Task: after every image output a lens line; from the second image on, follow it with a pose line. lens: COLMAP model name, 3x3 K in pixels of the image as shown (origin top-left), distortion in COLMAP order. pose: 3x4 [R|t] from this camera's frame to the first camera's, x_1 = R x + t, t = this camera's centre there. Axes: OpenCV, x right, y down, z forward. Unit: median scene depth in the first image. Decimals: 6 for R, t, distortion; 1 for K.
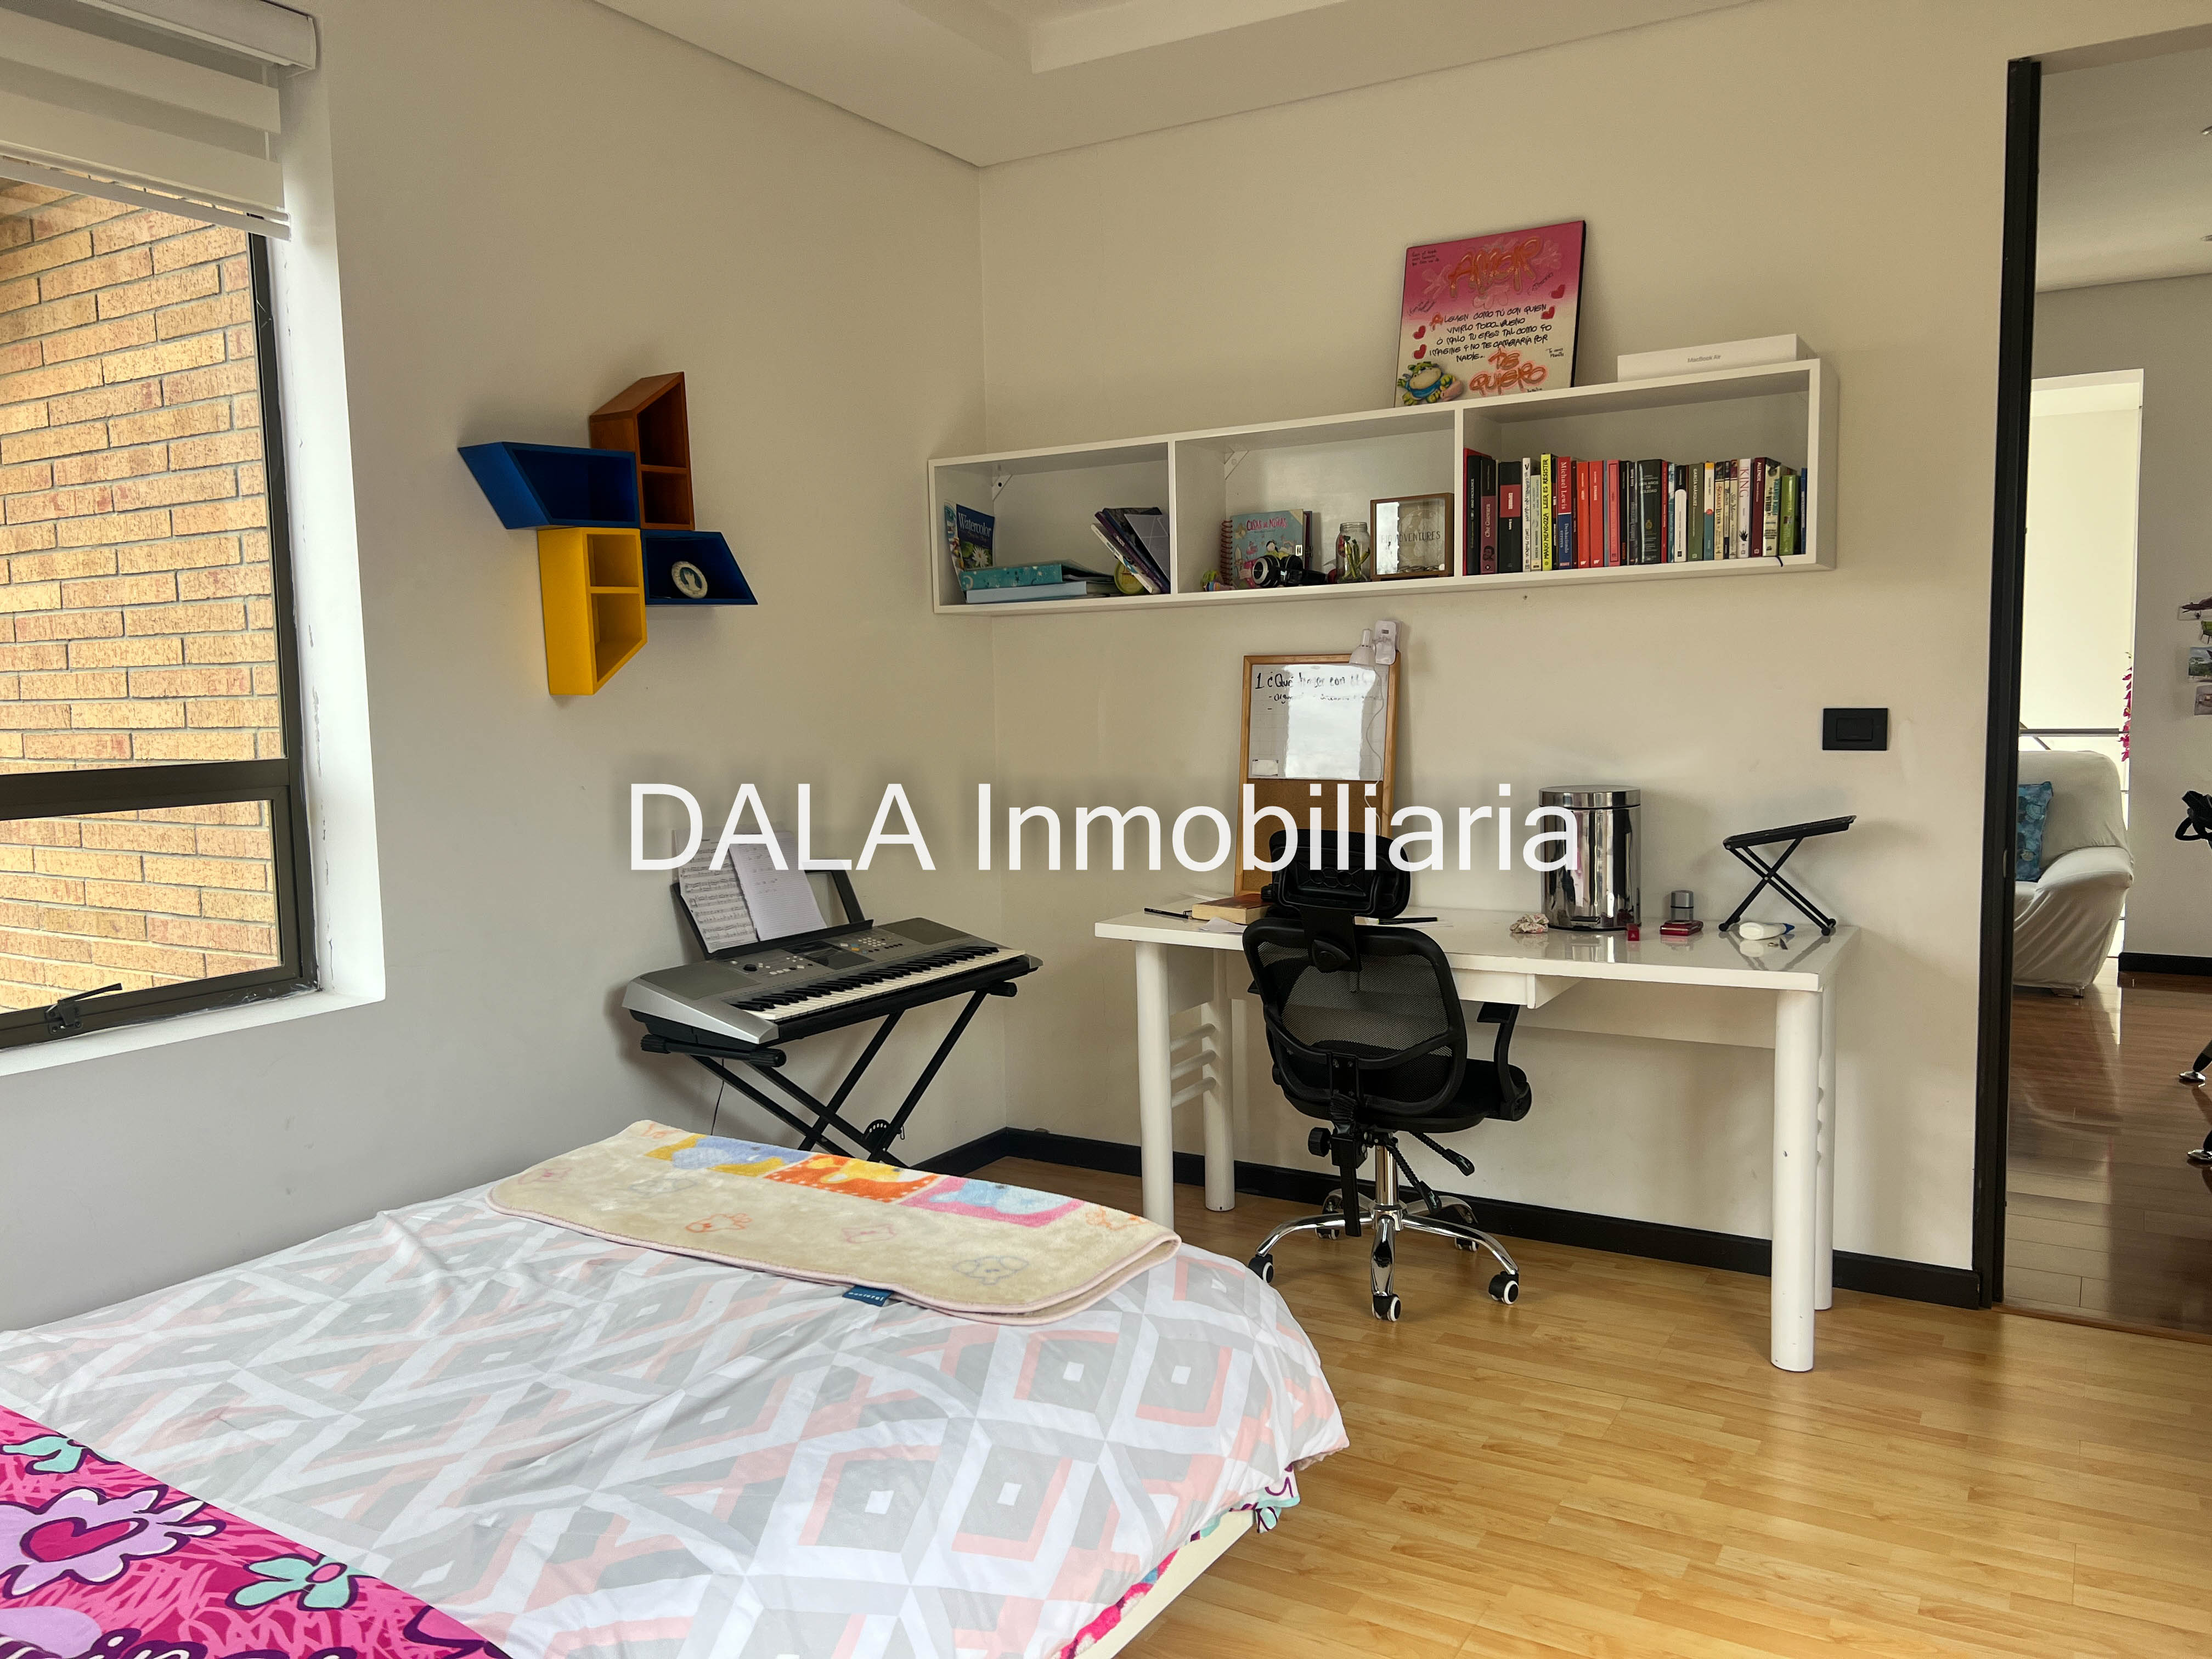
lens RADIAL K [[1687.5, 0, 1104.5], [0, 1687.5, 828.0], [0, 0, 1]] dist [0.071700, -0.082004]
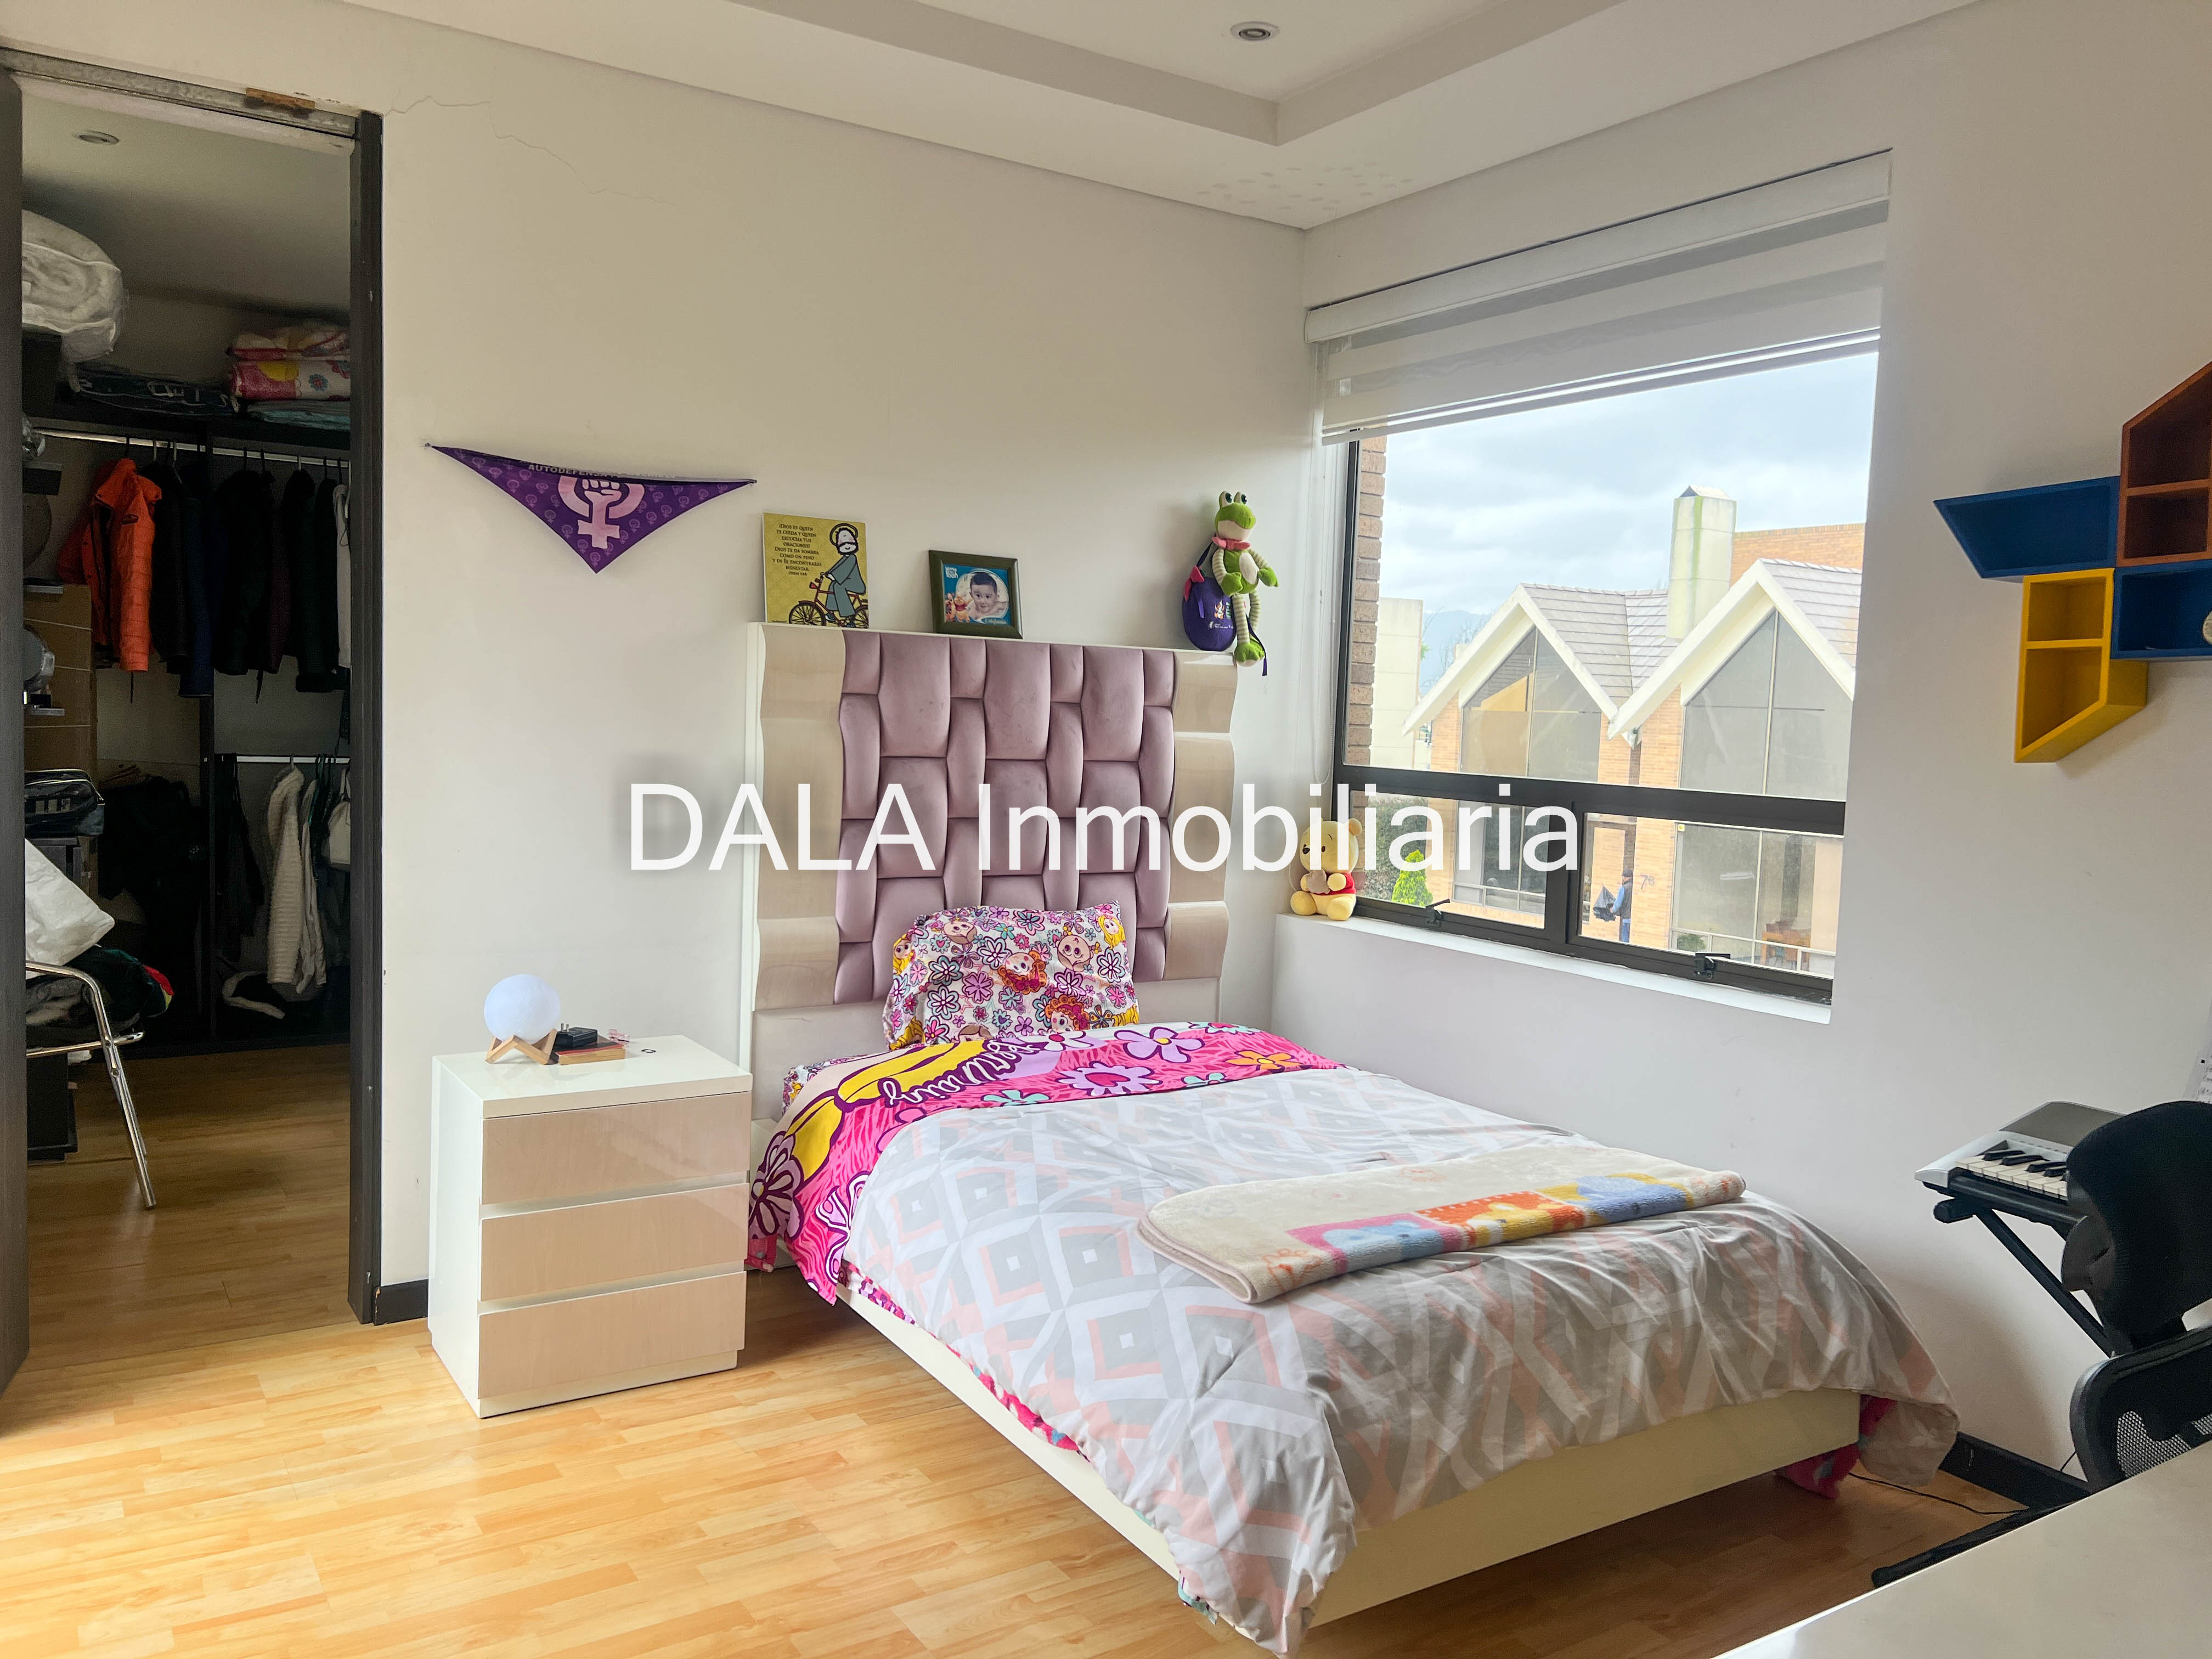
lens RADIAL K [[1687.5, 0, 1105.5], [0, 1687.5, 829.0], [0, 0, 1]] dist [0.071700, -0.082004]
pose [[-0.432055, 0.071081, -0.899042, 1.063422], [-0.118438, 0.983783, 0.134699, -0.163685], [0.894036, 0.164678, -0.416630, 1.438005]]
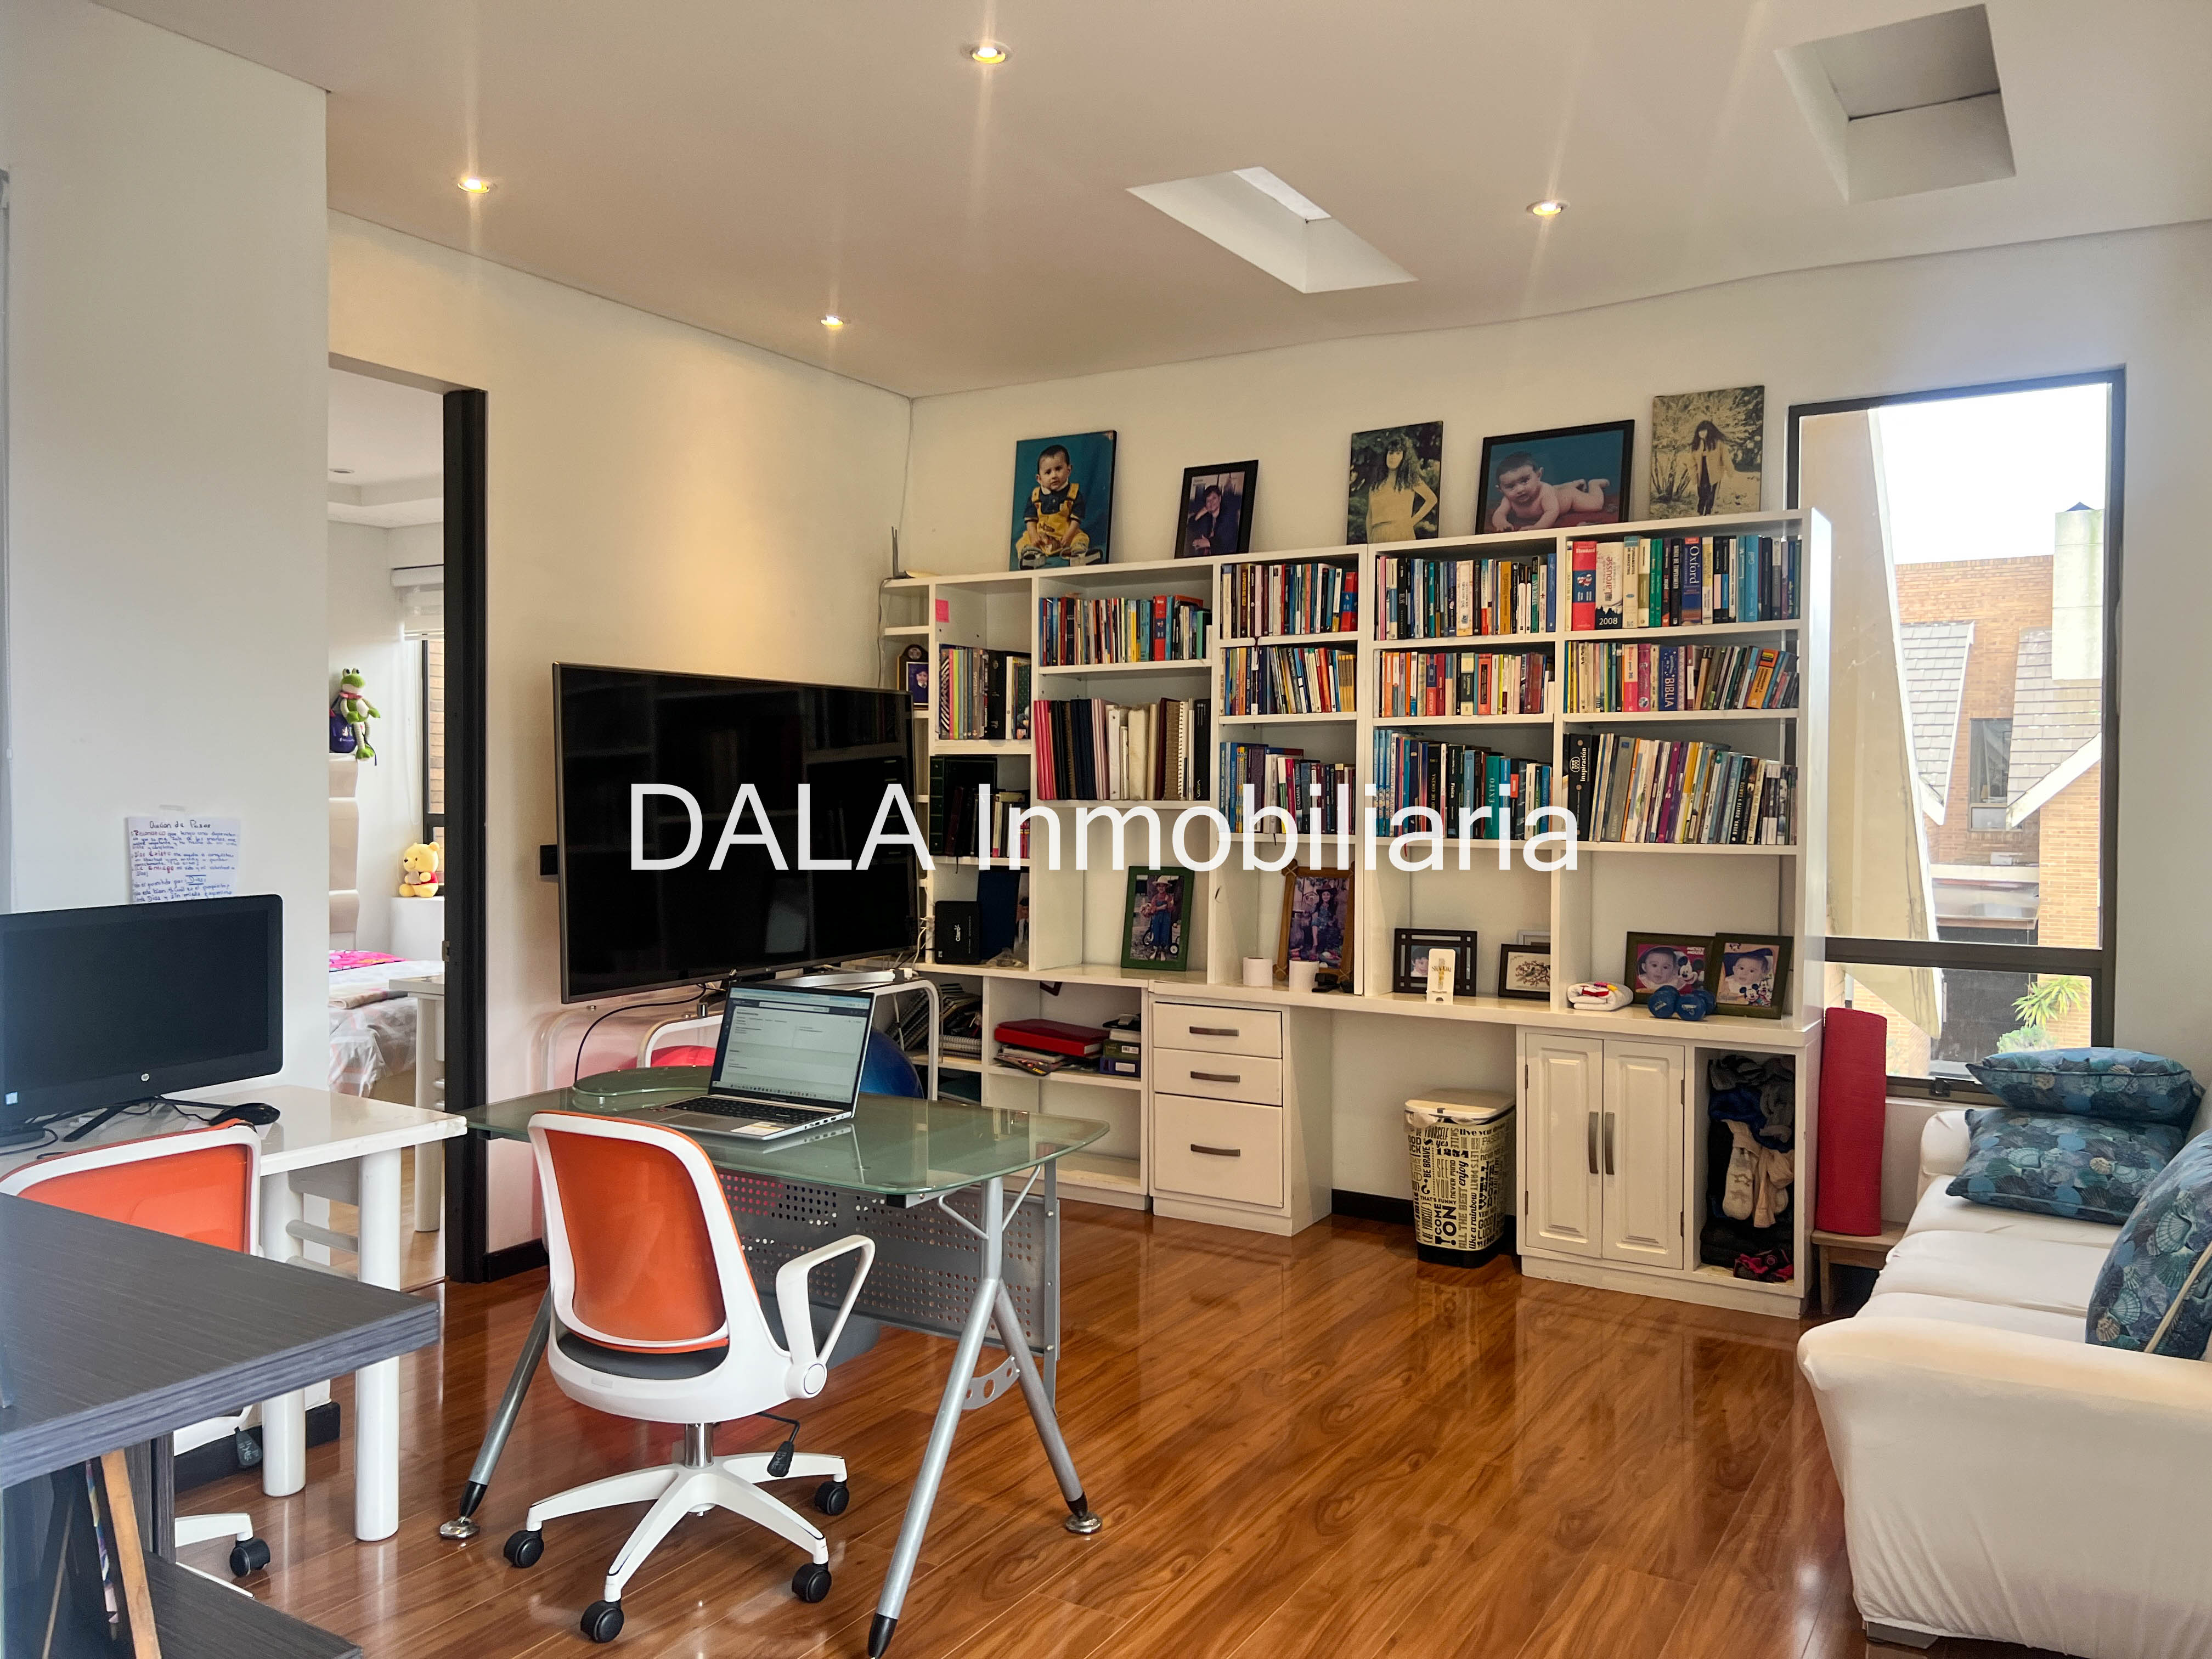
lens RADIAL K [[1687.5, 0, 1107.1], [0, 1687.5, 822.4], [0, 0, 1]] dist [0.071700, -0.082004]
pose [[0.002458, 0.043746, -0.999040, 3.115760], [-0.112823, 0.992676, 0.043190, -0.331312], [0.993612, 0.112608, 0.007375, 2.420800]]
